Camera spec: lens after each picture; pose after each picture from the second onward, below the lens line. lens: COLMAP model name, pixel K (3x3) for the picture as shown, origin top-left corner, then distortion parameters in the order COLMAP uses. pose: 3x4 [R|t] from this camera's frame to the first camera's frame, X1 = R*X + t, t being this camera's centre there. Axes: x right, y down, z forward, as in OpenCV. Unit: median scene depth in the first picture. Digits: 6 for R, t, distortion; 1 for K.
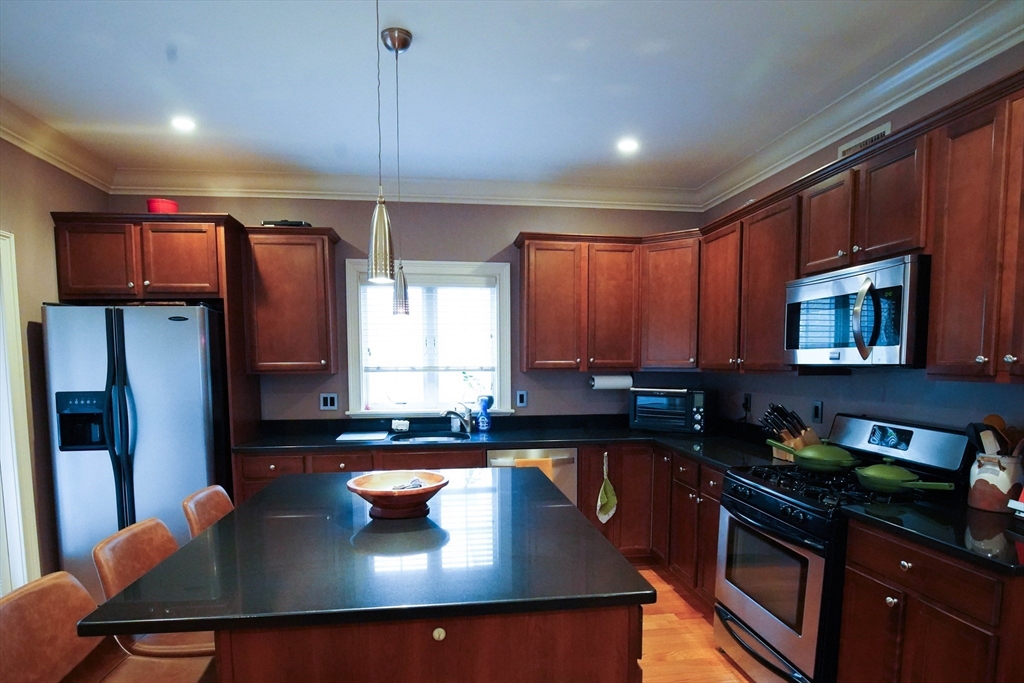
lens RADIAL K [[568.9, 0, 510.7], [0, 568.9, 410.9], [0, 0, 1]] dist [-0.024349, -0.000057]
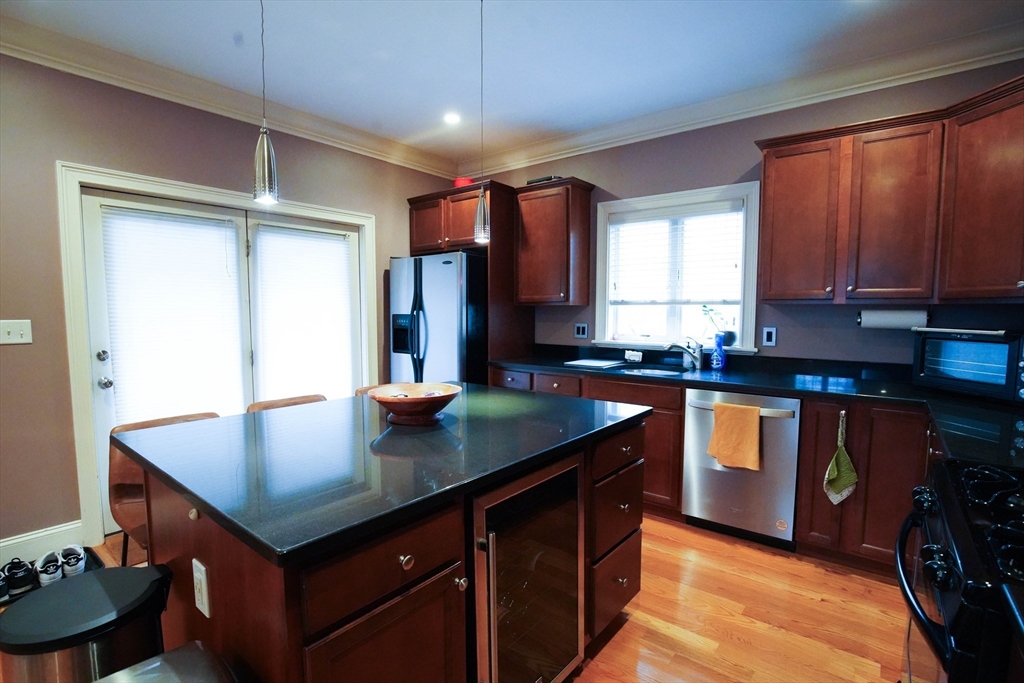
lens RADIAL K [[479.8, 0, 516.2], [0, 479.8, 349.0], [0, 0, 1]] dist [-0.026869, 0.000337]
pose [[0.692263, 0.064513, -0.718756, 0.292416], [-0.066928, 0.997443, 0.025065, 0.005017], [0.718535, 0.030754, 0.694810, 0.242548]]
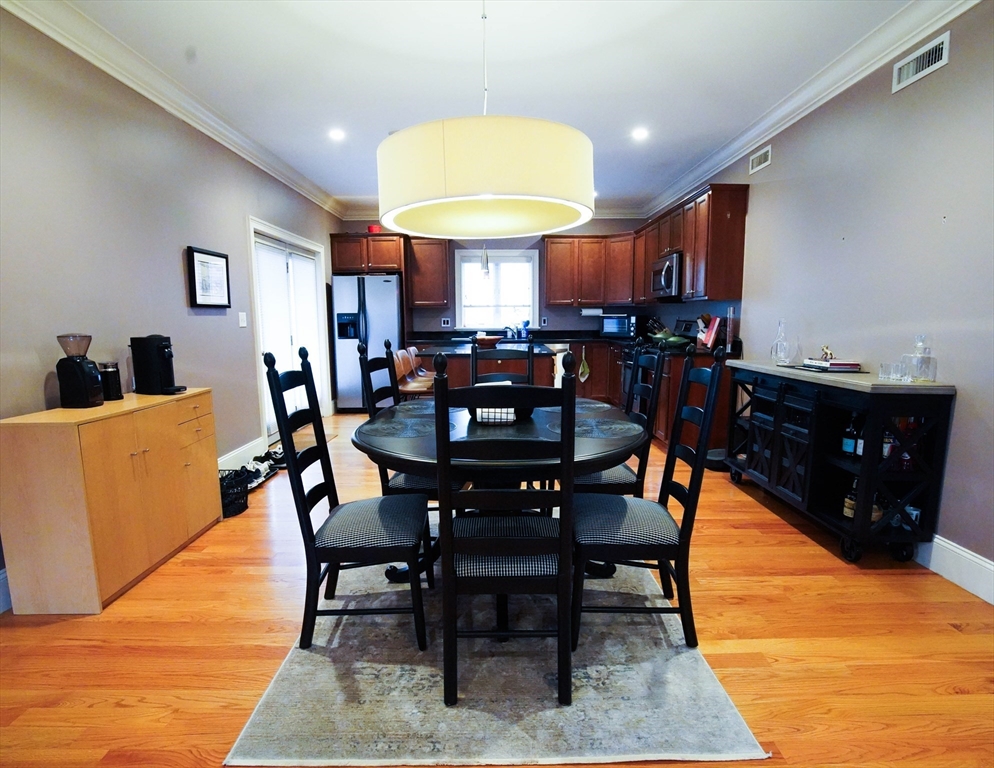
lens RADIAL K [[523.6, 0, 499.5], [0, 523.6, 386.0], [0, 0, 1]] dist [-0.000788, -0.000073]
pose [[0.991178, 0.013962, -0.131803, 0.111329], [-0.007916, 0.998897, 0.046282, 0.121651], [0.132304, -0.044830, 0.990195, -0.811238]]
